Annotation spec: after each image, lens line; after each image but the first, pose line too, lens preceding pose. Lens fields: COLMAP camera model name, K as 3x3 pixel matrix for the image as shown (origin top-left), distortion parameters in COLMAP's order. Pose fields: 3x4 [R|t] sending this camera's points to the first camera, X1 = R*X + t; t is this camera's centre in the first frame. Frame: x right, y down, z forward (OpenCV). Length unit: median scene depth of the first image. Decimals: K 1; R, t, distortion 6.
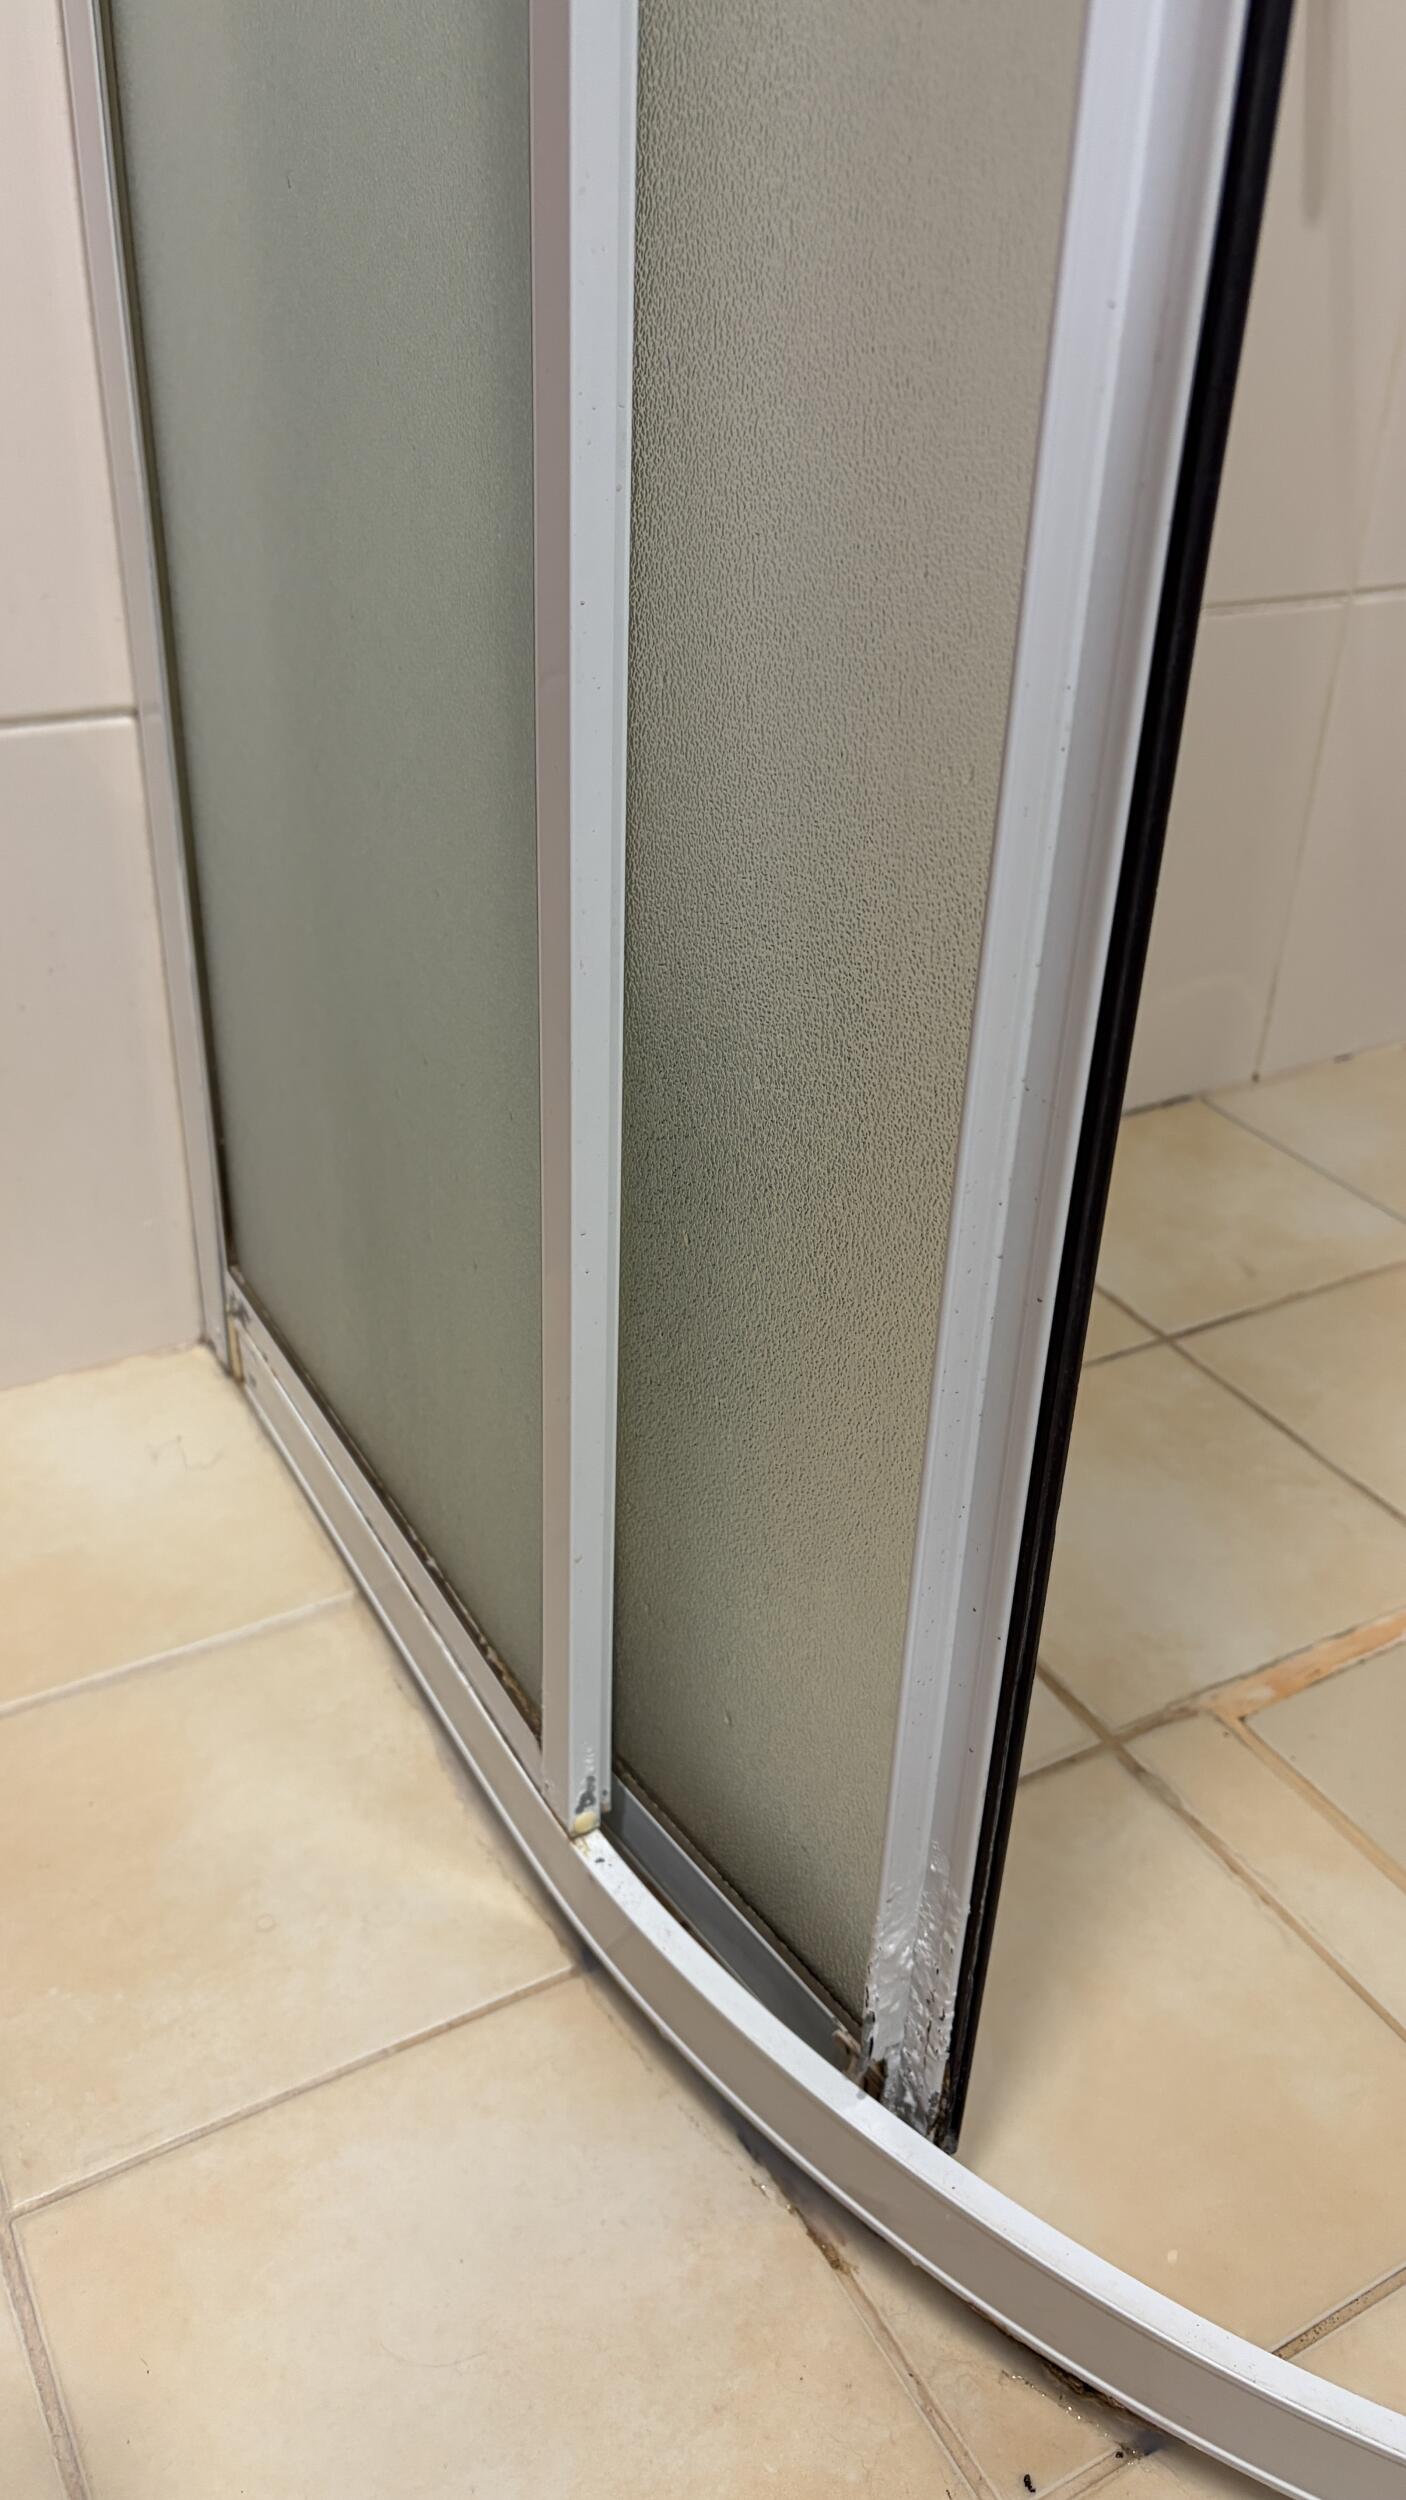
lens RADIAL K [[1938.3, 0, 703.0], [0, 1938.3, 1250.0], [0, 0, 1]] dist [0.049298, -0.009164]
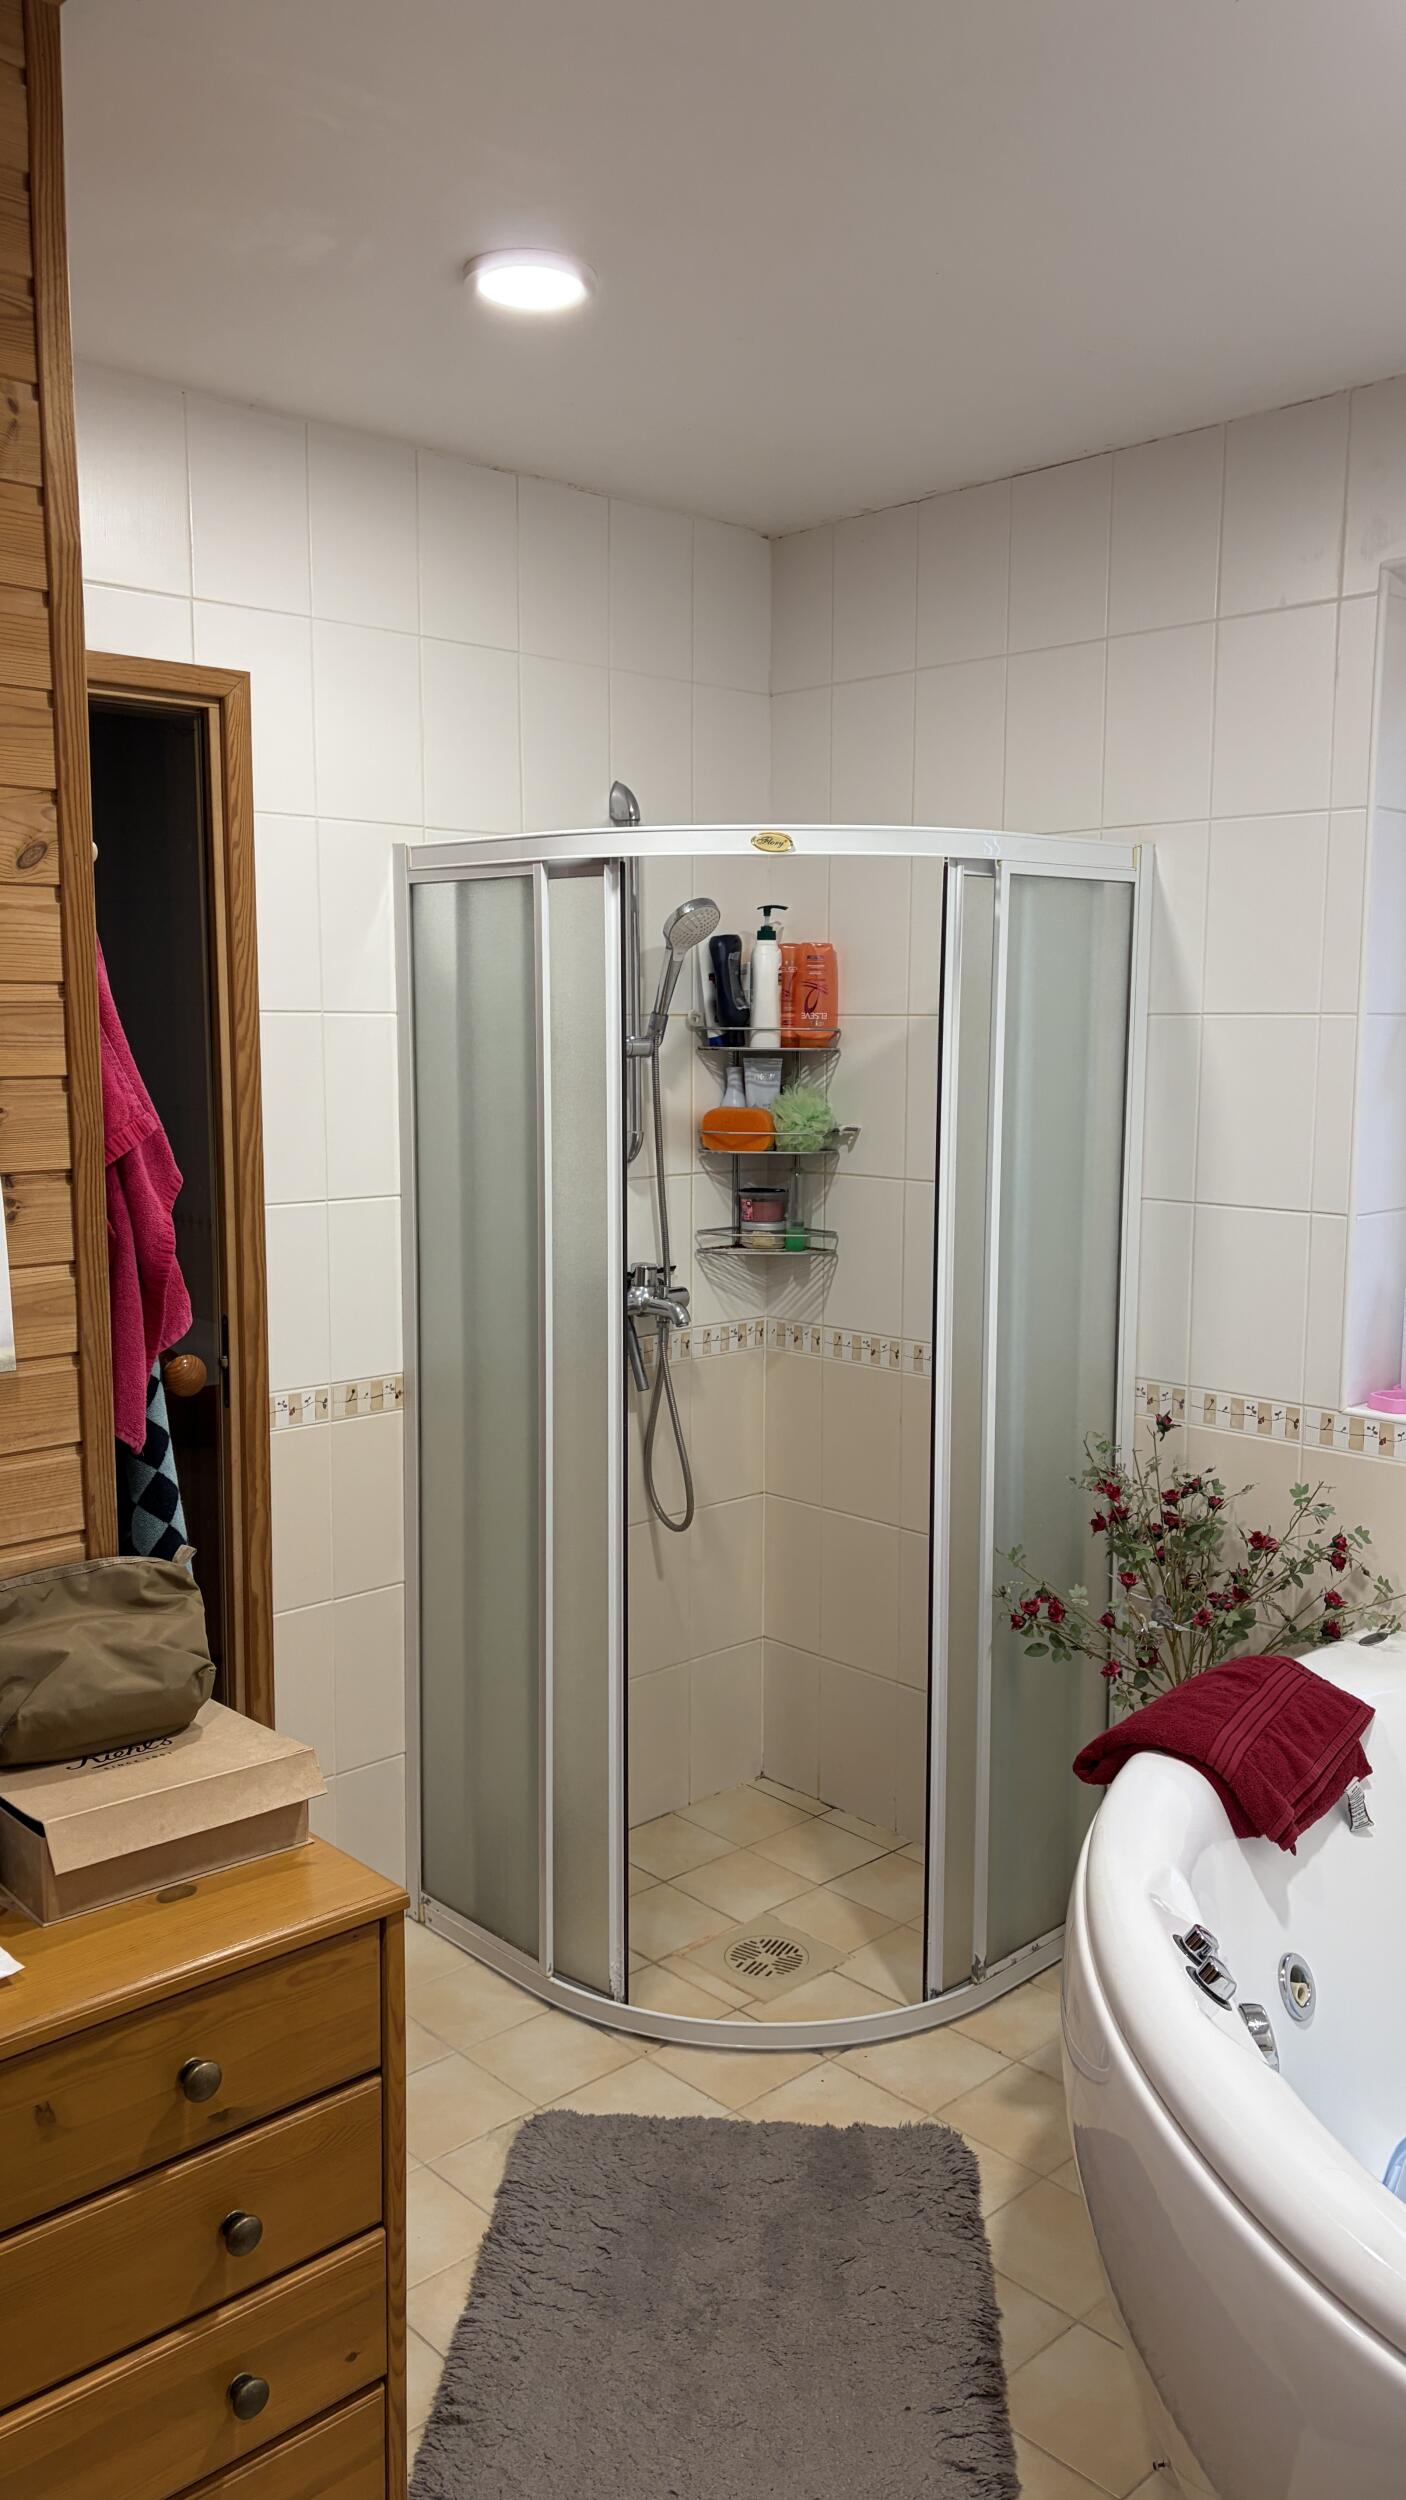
lens RADIAL K [[1938.3, 0, 703.0], [0, 1938.3, 1250.0], [0, 0, 1]] dist [0.049298, -0.009164]
pose [[0.972819, -0.059620, 0.223761, -0.562449], [0.138490, 0.924229, -0.355839, 0.331414], [-0.185591, 0.377155, 0.907364, -3.543066]]
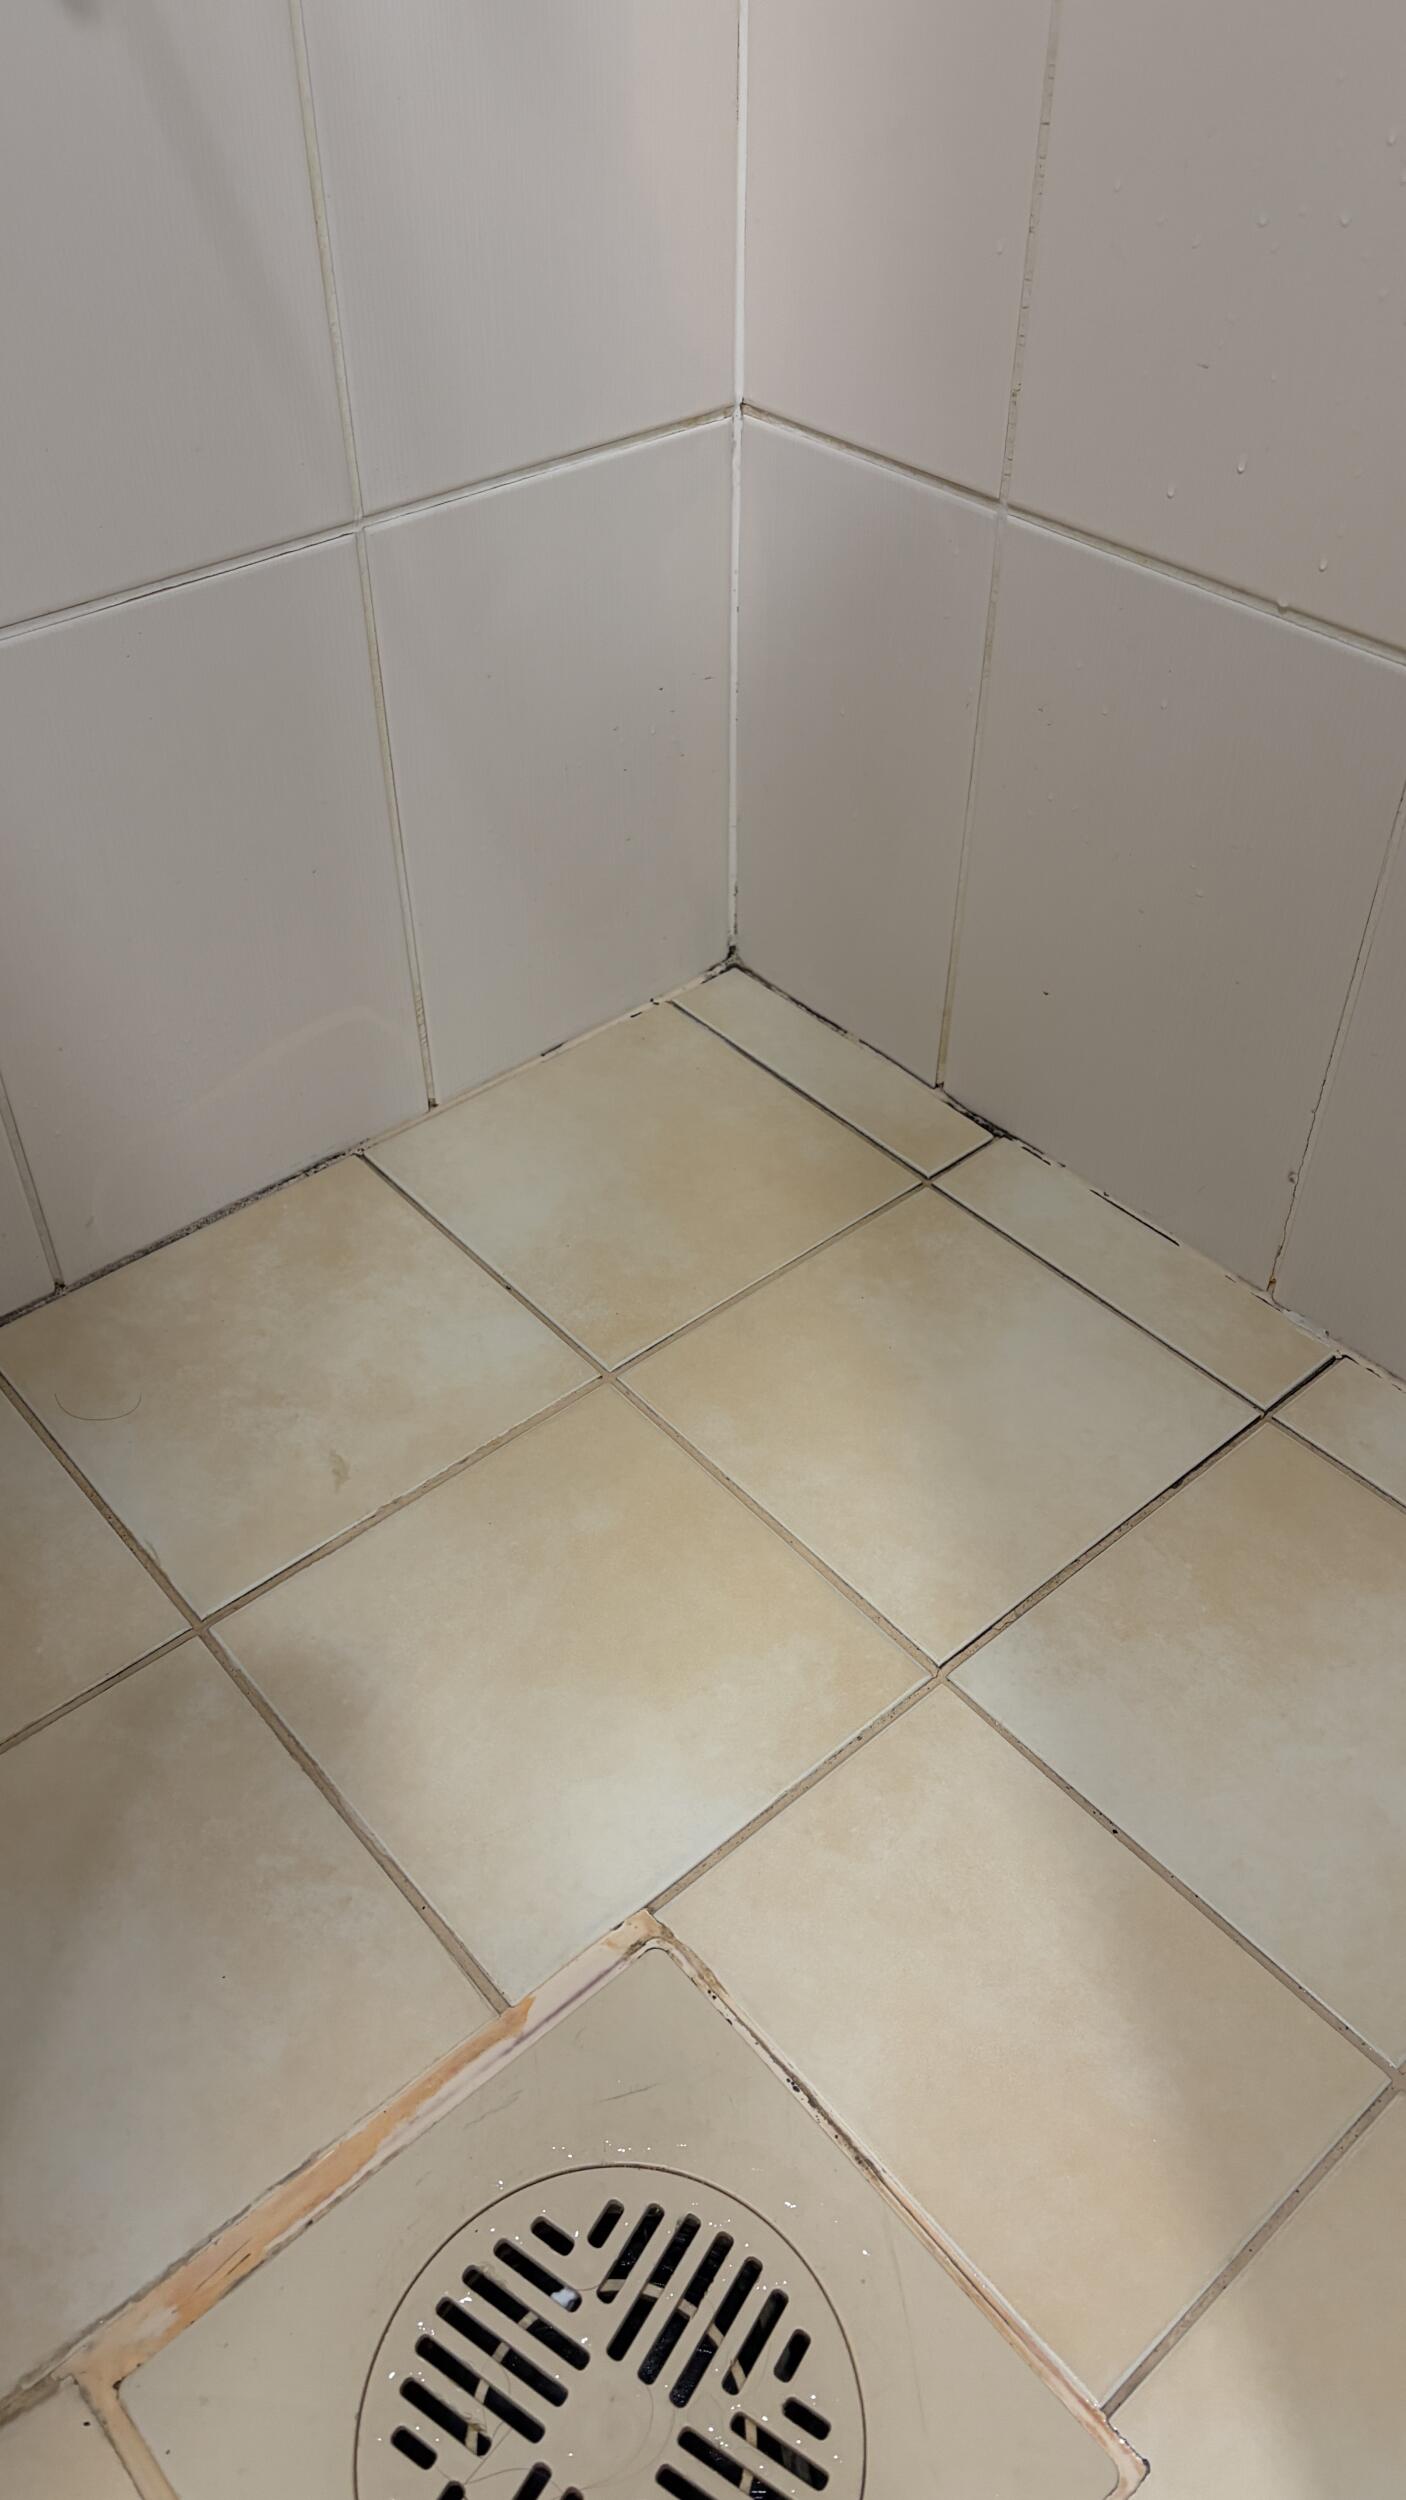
lens RADIAL K [[1938.3, 0, 703.0], [0, 1938.3, 1250.0], [0, 0, 1]] dist [0.049298, -0.009164]
pose [[0.980876, -0.153632, 0.119499, 0.460163], [0.125026, 0.967885, 0.218100, -0.303784], [-0.149169, -0.198989, 0.968583, 0.321371]]
